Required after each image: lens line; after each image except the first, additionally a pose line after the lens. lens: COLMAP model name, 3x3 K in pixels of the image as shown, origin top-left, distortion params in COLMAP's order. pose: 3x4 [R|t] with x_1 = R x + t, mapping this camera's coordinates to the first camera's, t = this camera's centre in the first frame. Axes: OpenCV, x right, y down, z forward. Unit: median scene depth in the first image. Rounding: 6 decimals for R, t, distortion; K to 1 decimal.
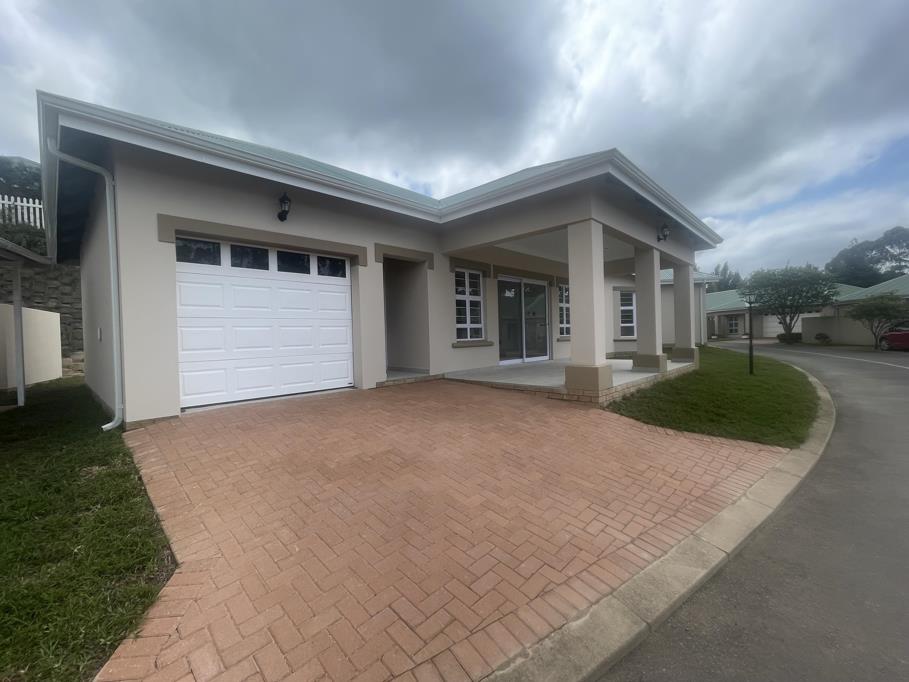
lens RADIAL K [[366.4, 0, 454.5], [0, 366.4, 341.0], [0, 0, 1]] dist [0.000416, -0.000075]
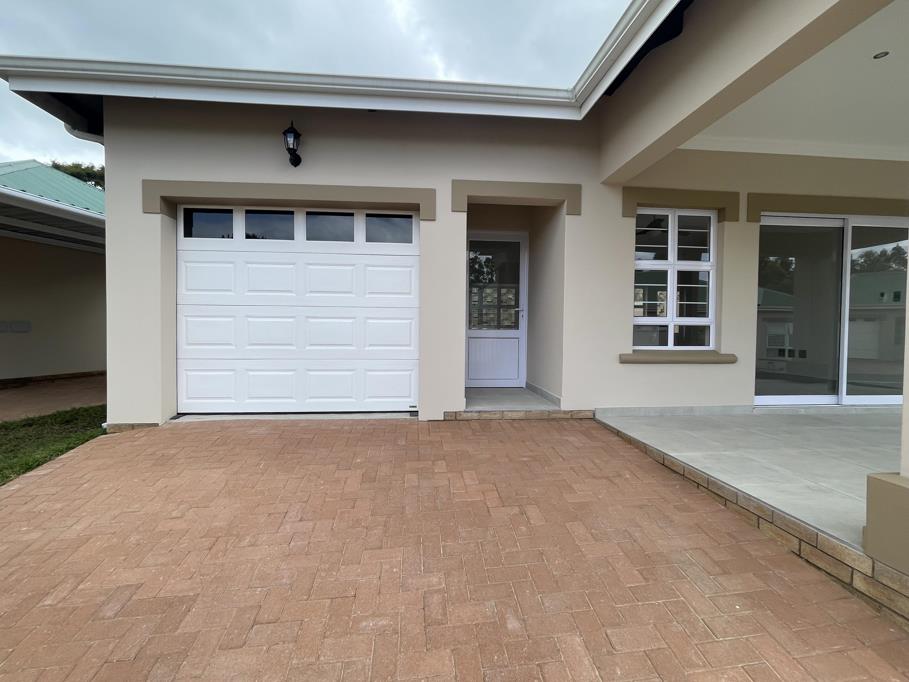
lens RADIAL K [[408.7, 0, 450.9], [0, 408.7, 338.6], [0, 0, 1]] dist [-0.001132, -0.000673]
pose [[0.765378, 0.047739, -0.641809, 0.186896], [-0.039938, 0.998846, 0.026669, -0.022044], [0.642341, 0.005221, 0.766401, 0.411056]]
